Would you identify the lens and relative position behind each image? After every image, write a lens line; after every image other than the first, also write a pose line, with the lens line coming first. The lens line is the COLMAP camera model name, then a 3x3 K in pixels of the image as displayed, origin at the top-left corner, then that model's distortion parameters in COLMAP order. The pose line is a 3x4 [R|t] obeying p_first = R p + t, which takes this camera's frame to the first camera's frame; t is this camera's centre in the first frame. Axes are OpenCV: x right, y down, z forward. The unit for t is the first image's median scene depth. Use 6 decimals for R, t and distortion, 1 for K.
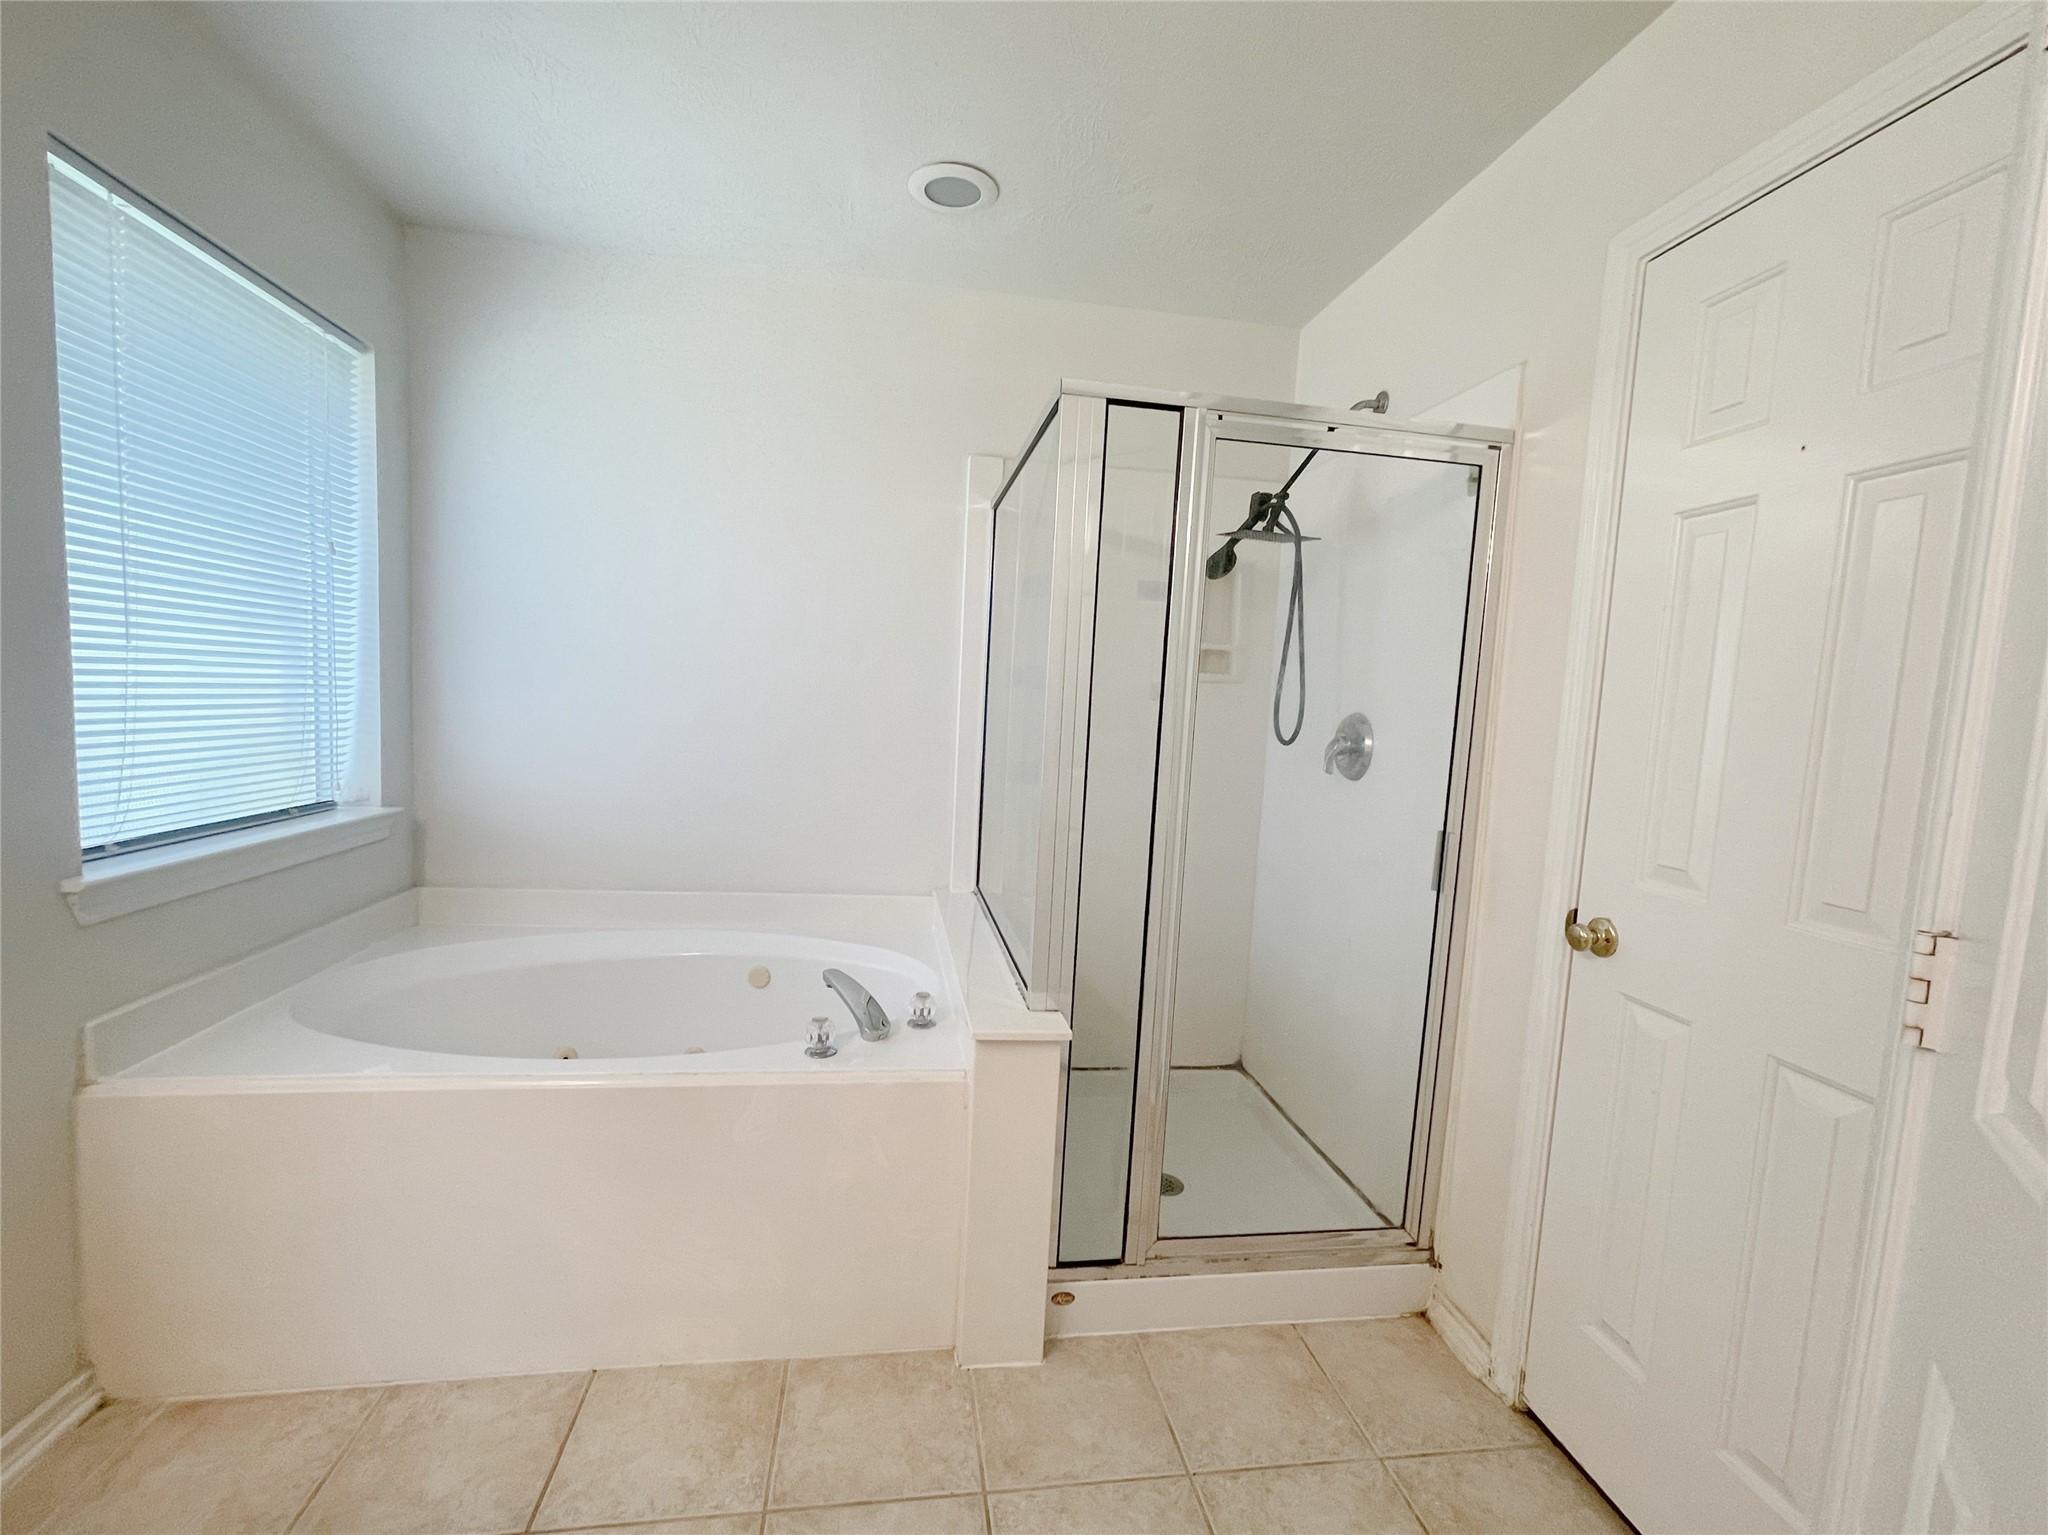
lens RADIAL K [[839.0, 0, 1020.6], [0, 839.0, 769.1], [0, 0, 1]] dist [-0.000591, 0.000085]
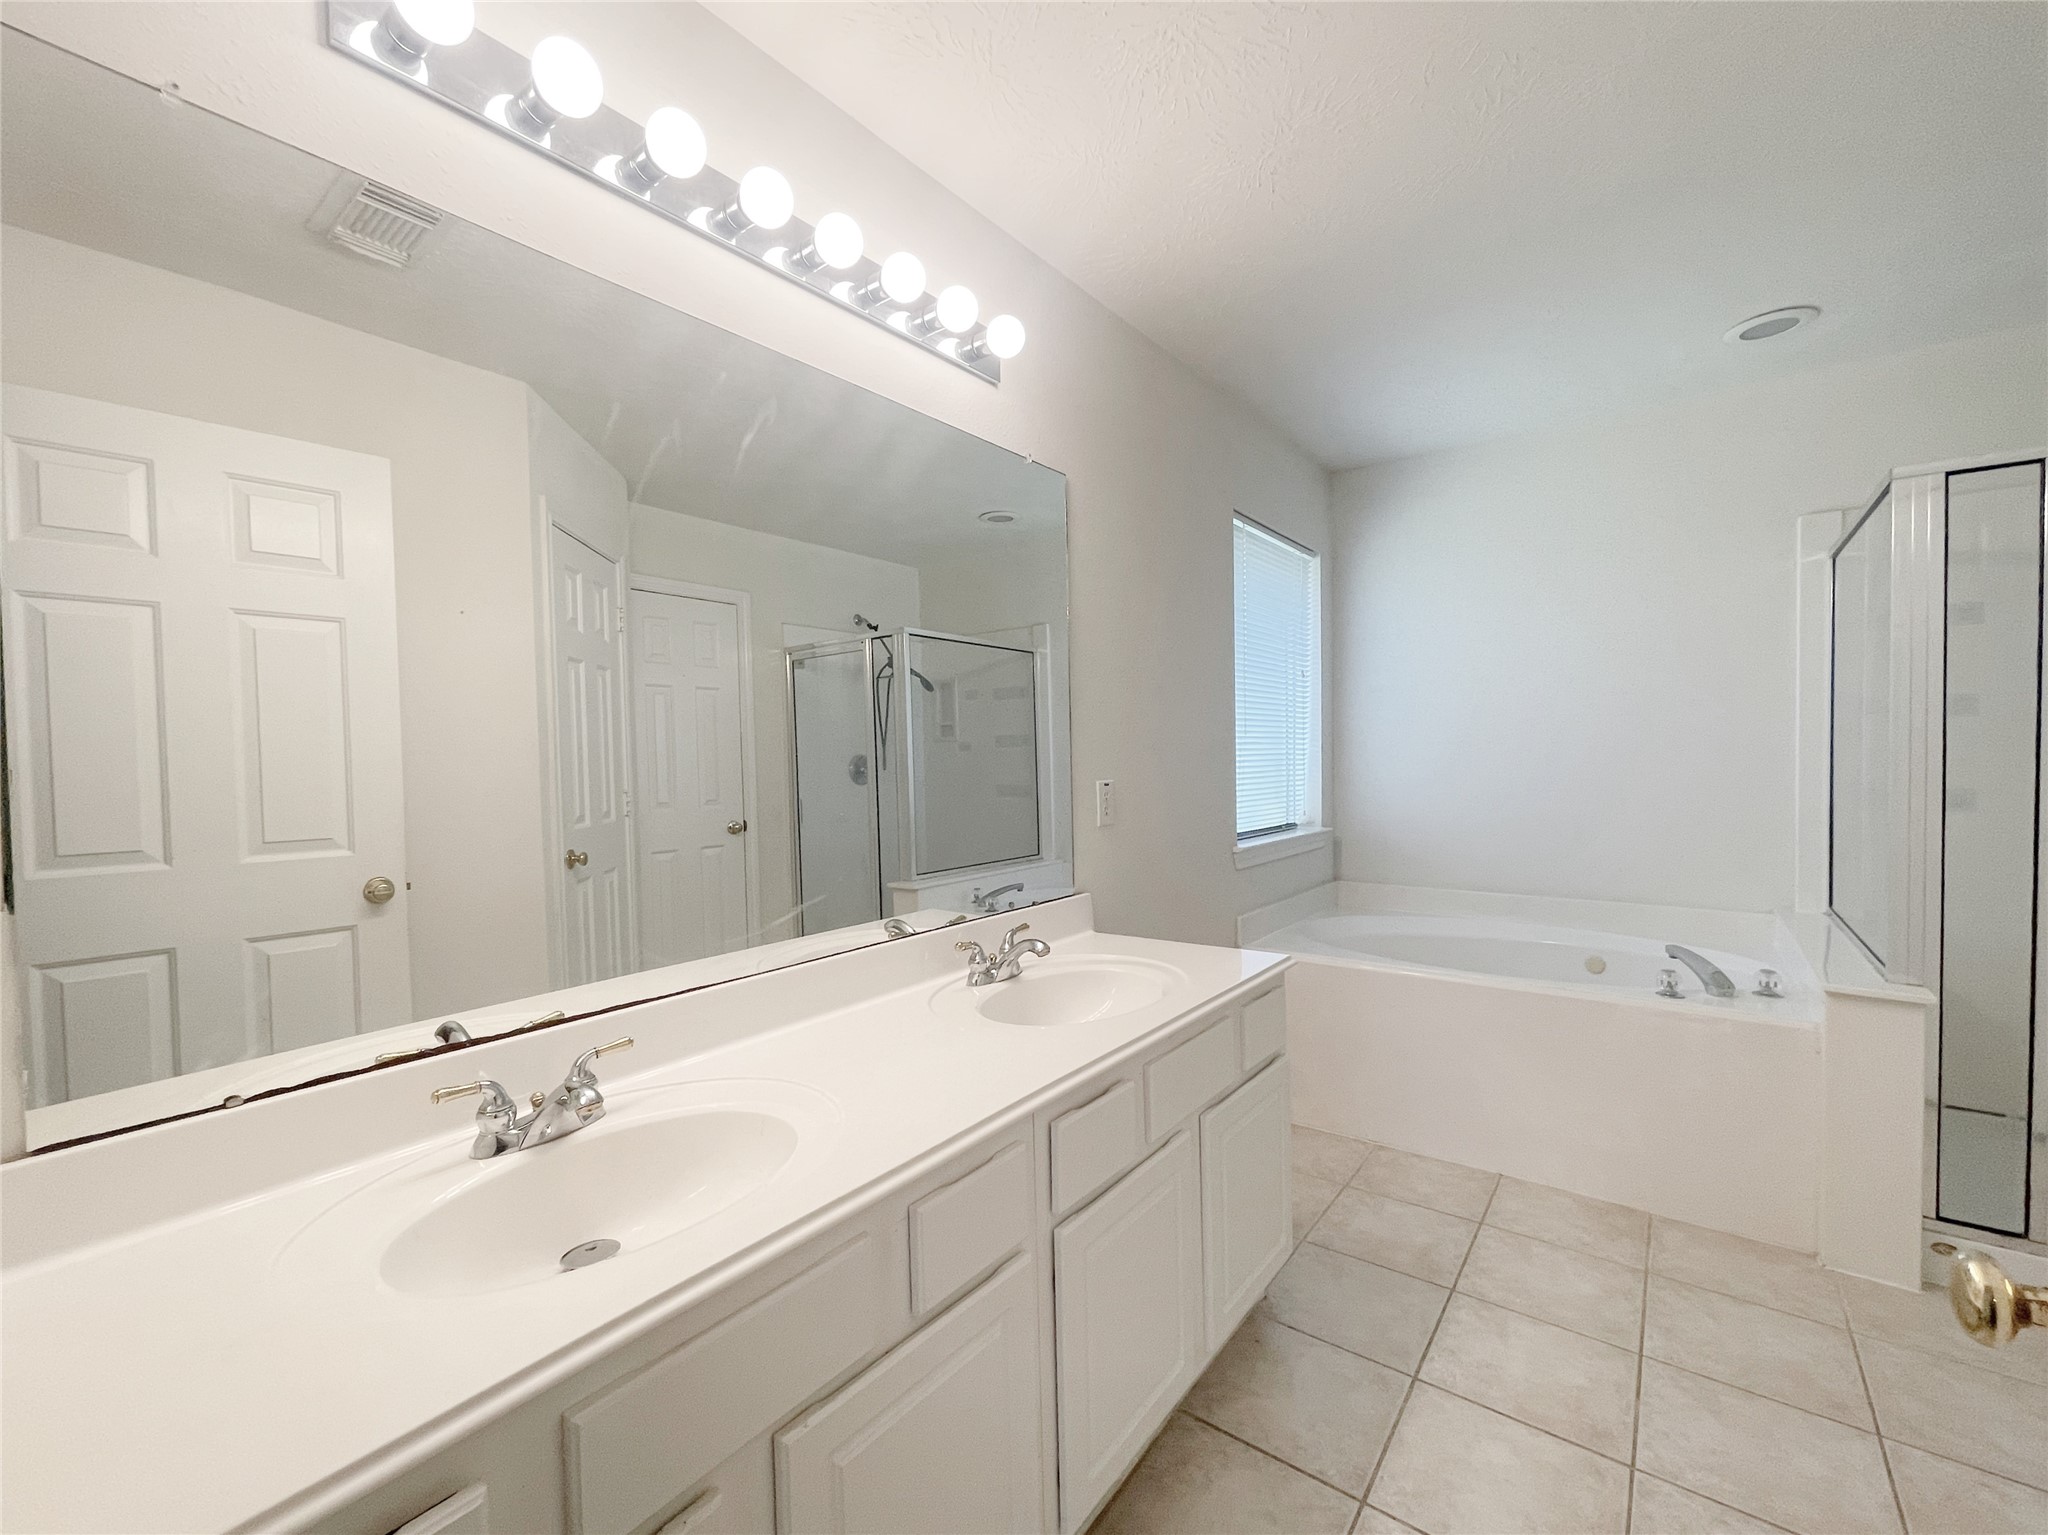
lens RADIAL K [[839.0, 0, 1030.4], [0, 839.0, 780.4], [0, 0, 1]] dist [-0.000591, 0.000085]
pose [[0.678778, -0.040040, -0.733251, 0.066554], [-0.012203, 0.997759, -0.065781, 0.091138], [0.734242, 0.053598, 0.676769, -0.688470]]
